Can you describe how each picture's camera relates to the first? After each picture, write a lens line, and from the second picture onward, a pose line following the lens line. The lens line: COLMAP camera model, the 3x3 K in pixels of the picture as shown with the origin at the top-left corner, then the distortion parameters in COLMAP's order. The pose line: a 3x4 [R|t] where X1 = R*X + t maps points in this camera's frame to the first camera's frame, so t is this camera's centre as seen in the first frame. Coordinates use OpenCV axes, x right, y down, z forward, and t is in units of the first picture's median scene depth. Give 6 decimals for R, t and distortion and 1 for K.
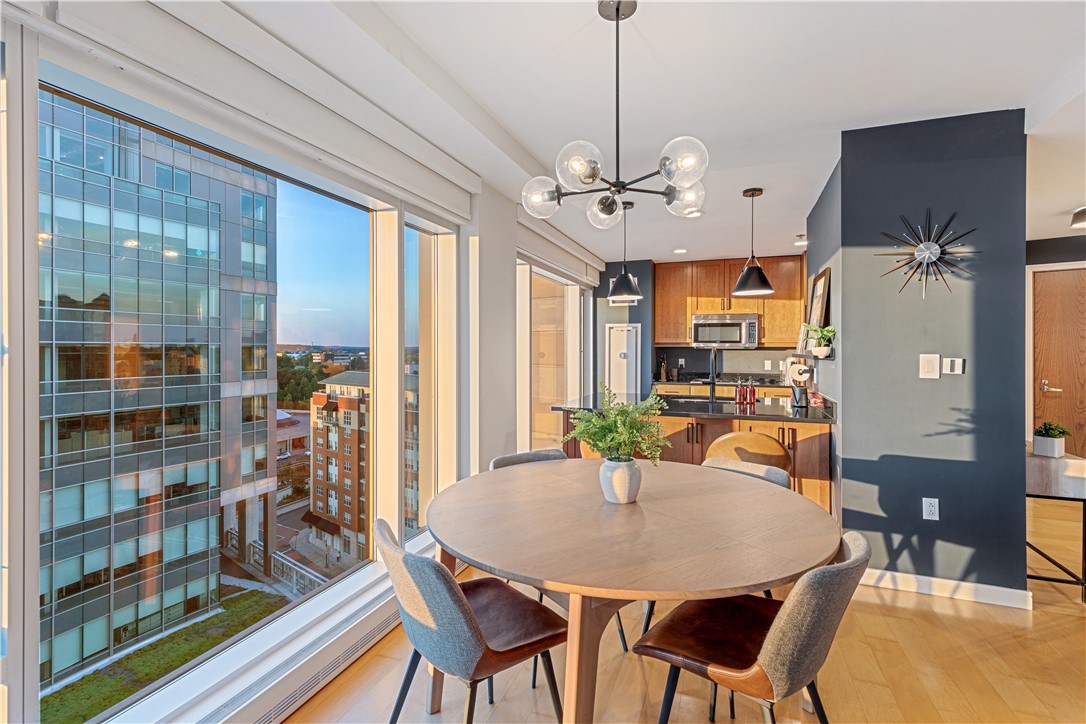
lens RADIAL K [[495.2, 0, 543.4], [0, 495.2, 352.9], [0, 0, 1]] dist [-0.004298, -0.000858]
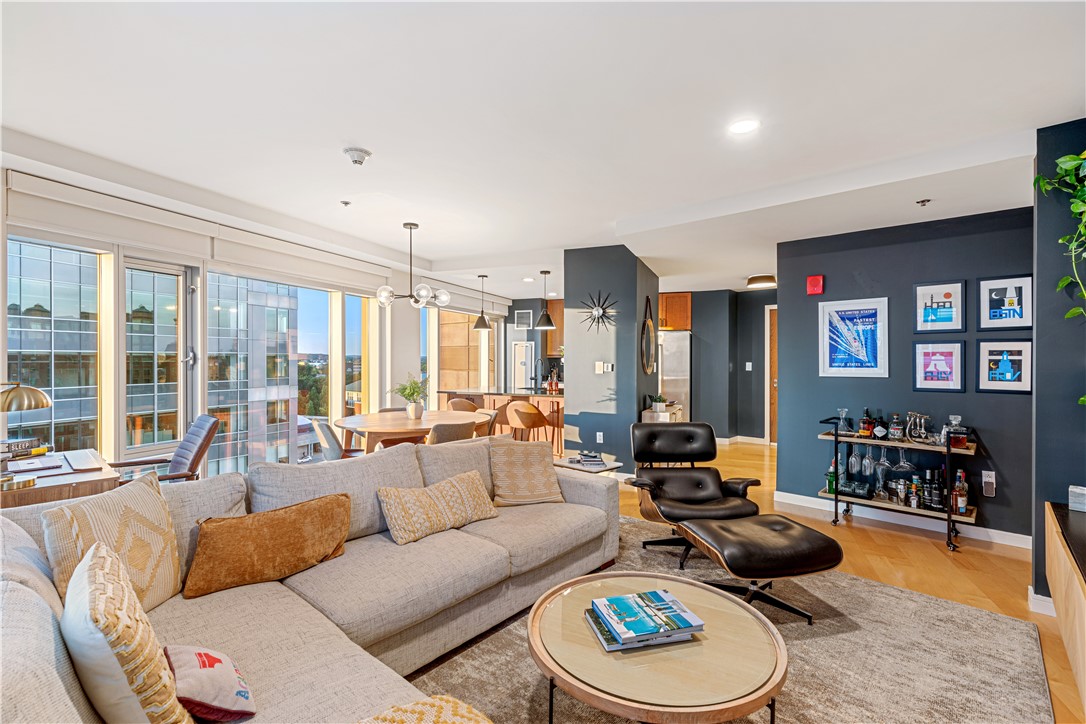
lens RADIAL K [[495.3, 0, 543.0], [0, 495.3, 362.0], [0, 0, 1]] dist [-0.000357, -0.000253]
pose [[0.999277, 0.000813, -0.038002, 0.269580], [-0.000814, 1.000000, -0.000011, 0.001320], [0.038002, 0.000042, 0.999278, -0.451245]]
